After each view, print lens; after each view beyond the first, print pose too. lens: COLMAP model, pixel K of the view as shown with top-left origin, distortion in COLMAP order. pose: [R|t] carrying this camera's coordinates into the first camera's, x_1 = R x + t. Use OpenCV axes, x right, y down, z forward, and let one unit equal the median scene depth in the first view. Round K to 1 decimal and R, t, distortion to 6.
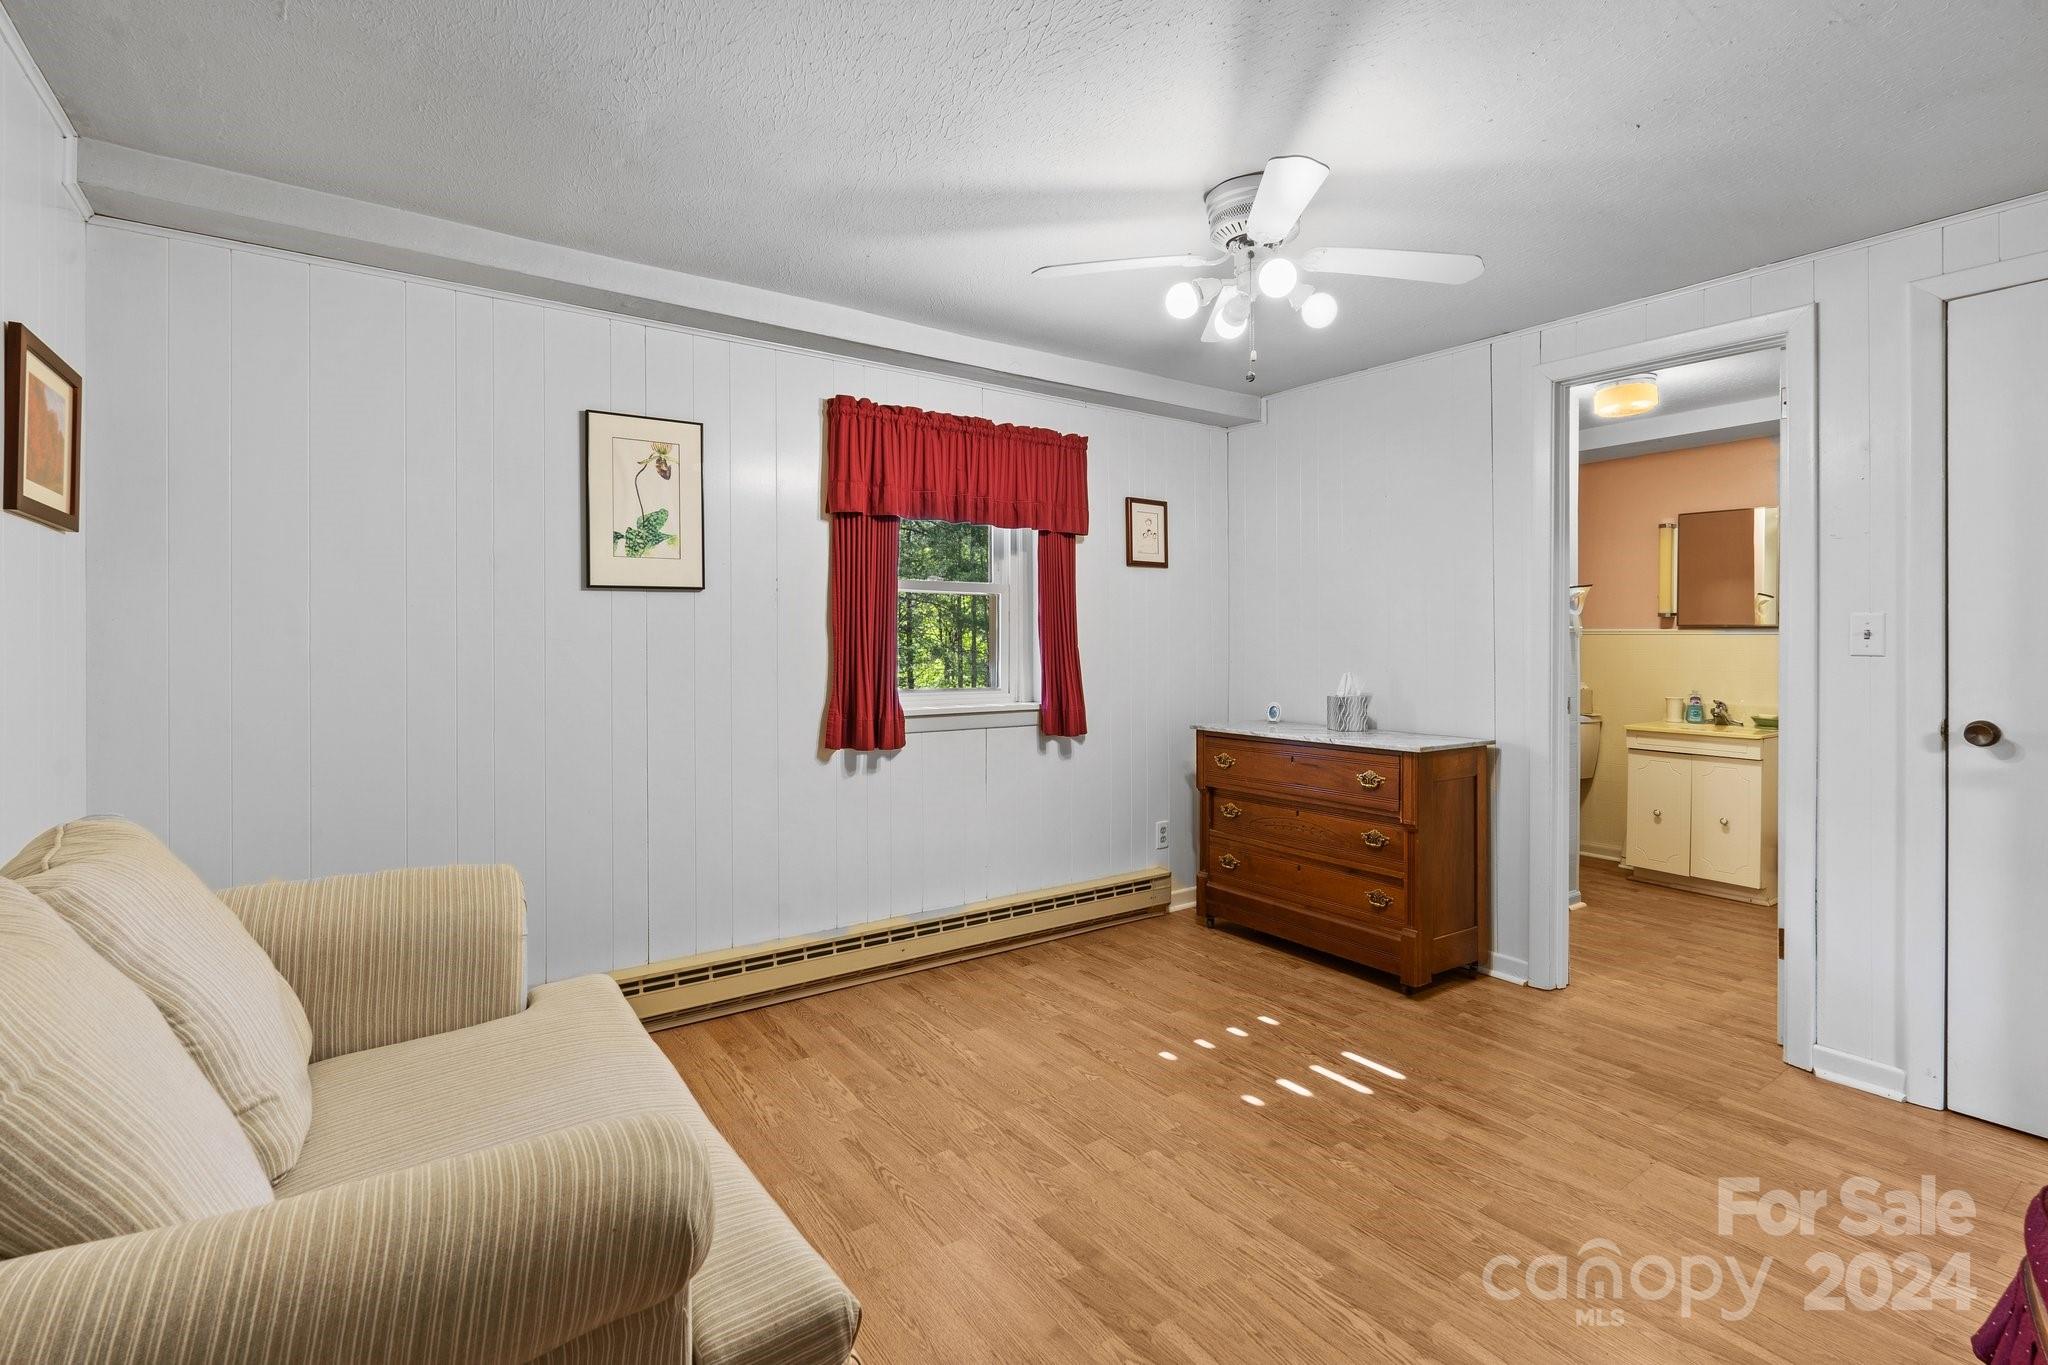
lens RADIAL K [[930.2, 0, 1019.3], [0, 930.2, 641.3], [0, 0, 1]] dist [-0.006761, 0.000523]
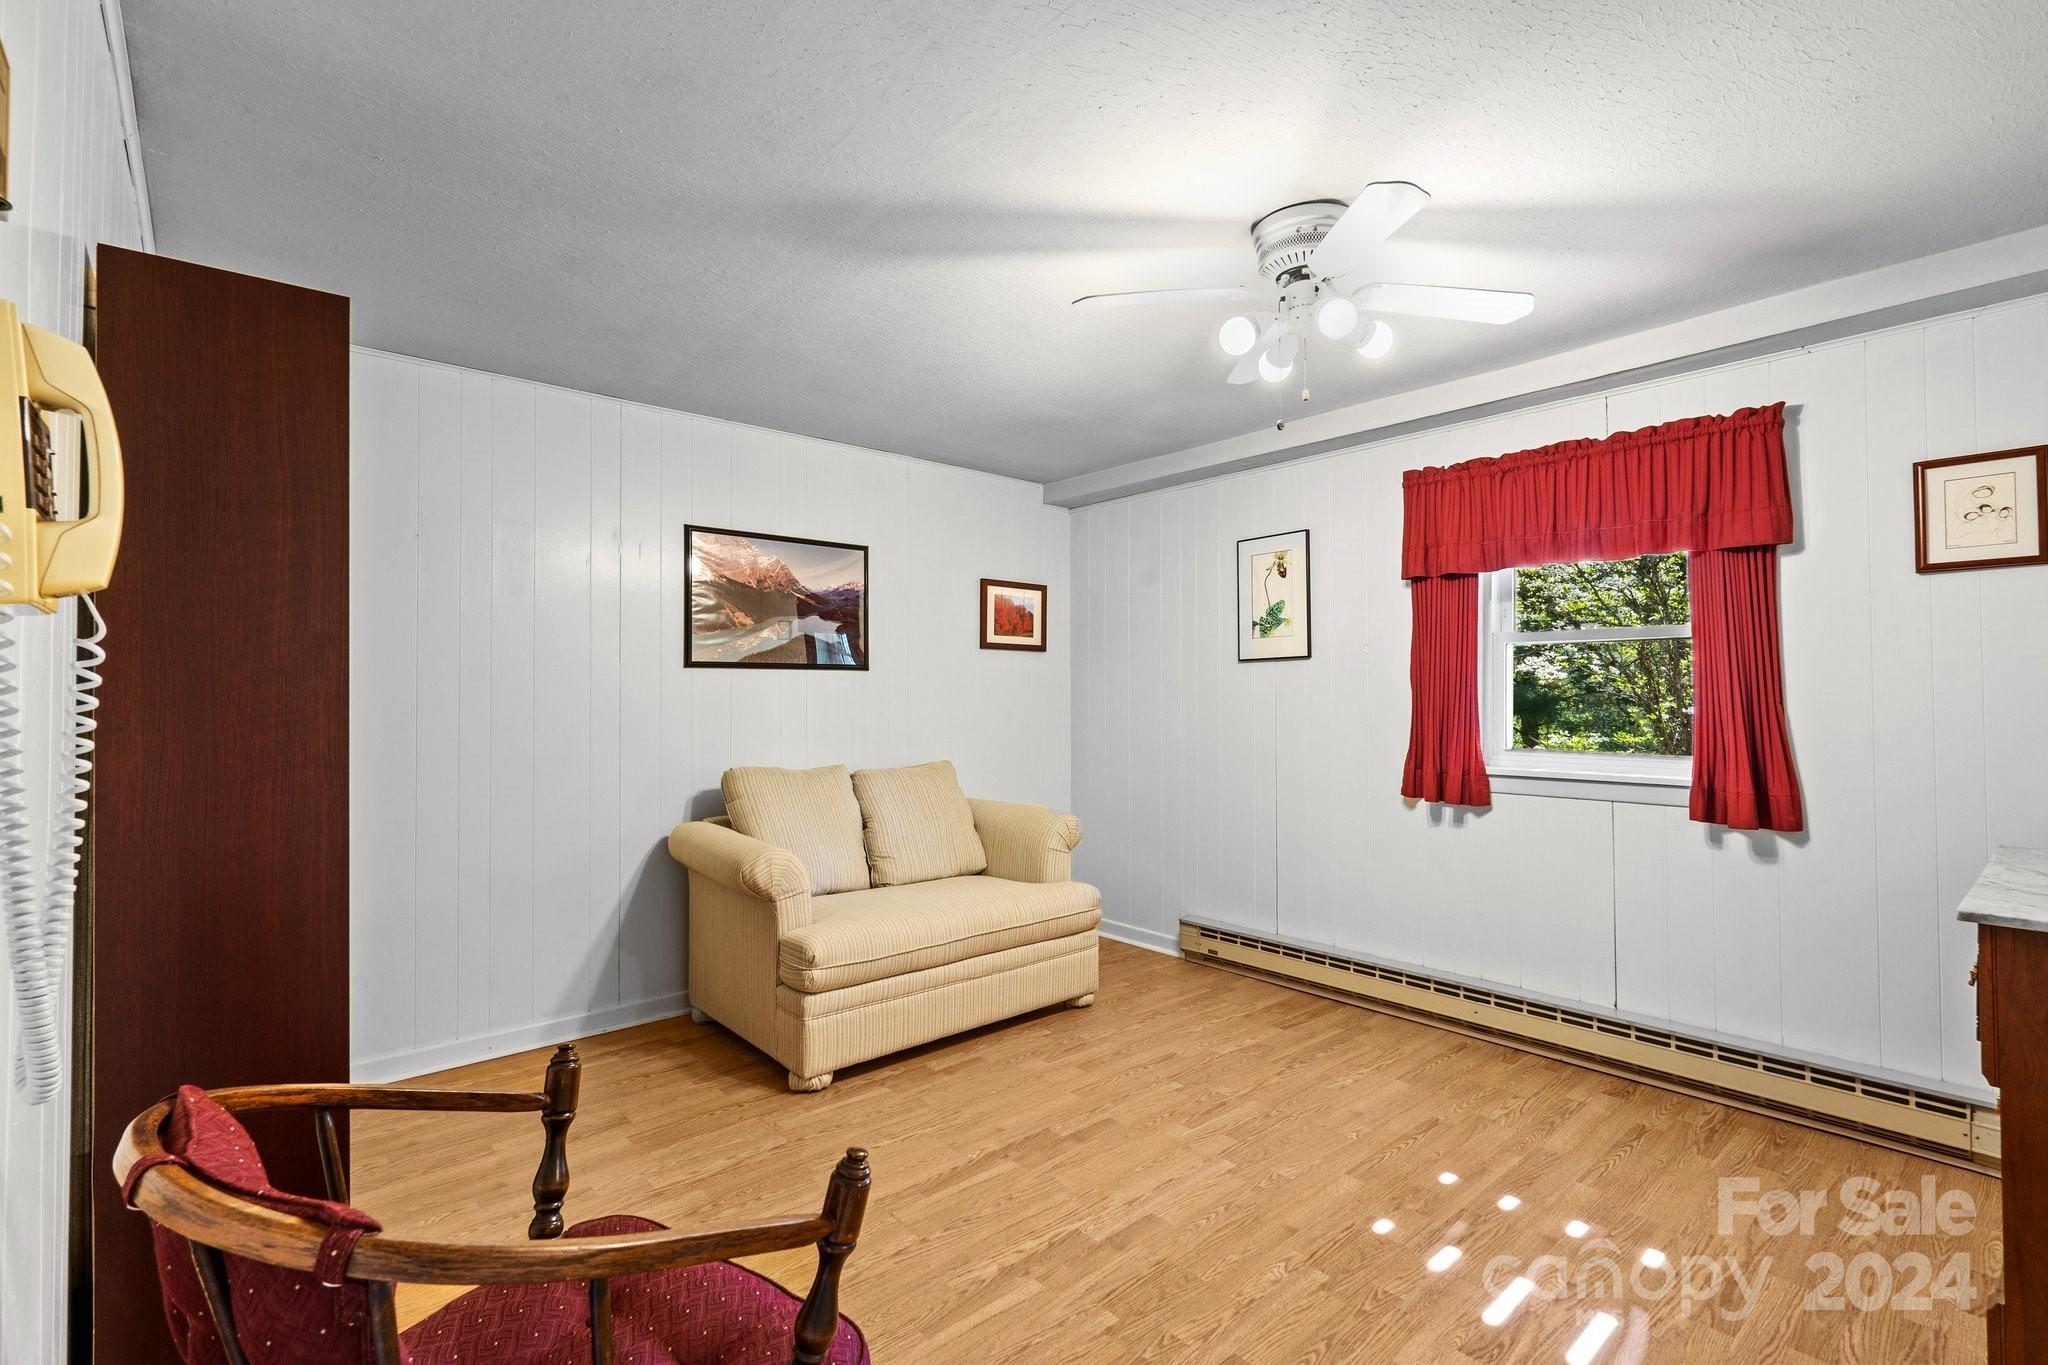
lens RADIAL K [[930.2, 0, 1029.5], [0, 930.2, 683.2], [0, 0, 1]] dist [-0.006761, 0.000523]
pose [[0.104362, -0.016605, -0.994401, 0.955913], [0.001357, 0.999862, -0.016553, 0.000829], [0.994538, 0.000378, 0.104370, 0.509262]]
